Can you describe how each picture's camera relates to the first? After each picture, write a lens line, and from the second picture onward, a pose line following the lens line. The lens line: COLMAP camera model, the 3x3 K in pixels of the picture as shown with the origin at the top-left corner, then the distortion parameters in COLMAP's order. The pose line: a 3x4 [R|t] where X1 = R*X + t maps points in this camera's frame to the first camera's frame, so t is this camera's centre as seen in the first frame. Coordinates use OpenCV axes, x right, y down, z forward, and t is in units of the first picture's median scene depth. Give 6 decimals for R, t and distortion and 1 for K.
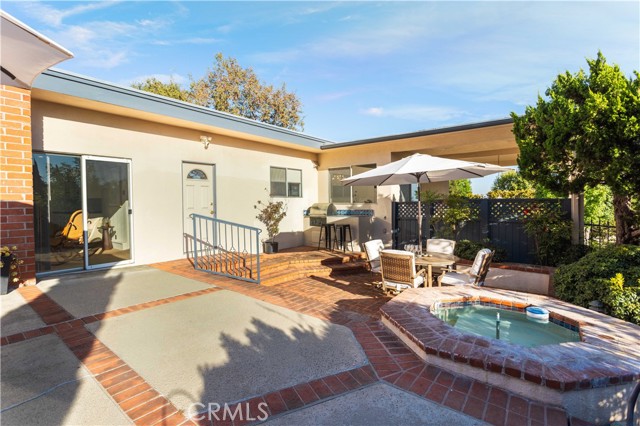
lens RADIAL K [[306.8, 0, 320.0], [0, 306.8, 213.0], [0, 0, 1]] dist [-0.005297, -0.000585]
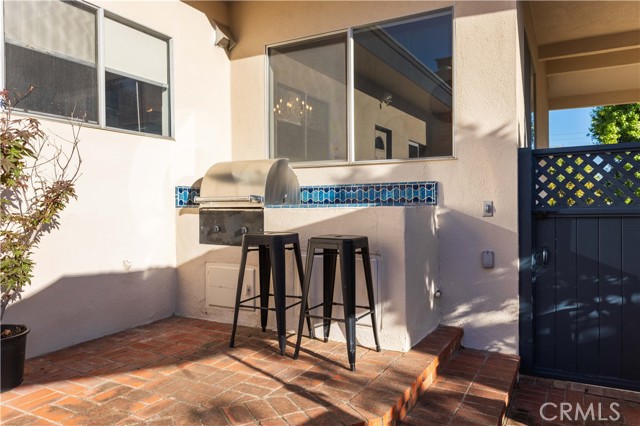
lens RADIAL K [[475.8, 0, 320.0], [0, 475.8, 213.0], [0, 0, 1]] dist [-0.002864, 0.001134]
pose [[0.984781, -0.002277, 0.173787, -0.002473], [0.004627, 0.999903, -0.013121, 0.021879], [-0.173740, 0.013726, 0.984696, 0.615471]]
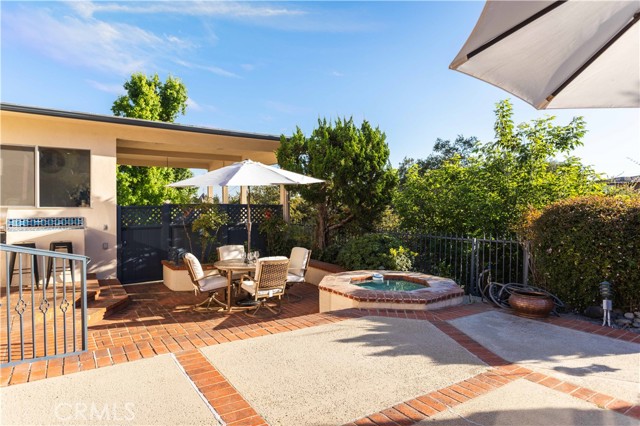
lens RADIAL K [[380.0, 0, 320.0], [0, 380.0, 213.0], [0, 0, 1]] dist [-0.054798, 0.000408]
pose [[0.286689, -0.015406, 0.957900, -0.477496], [0.021999, 0.999713, 0.009495, -0.017226], [-0.957771, 0.018351, 0.286946, 0.262450]]
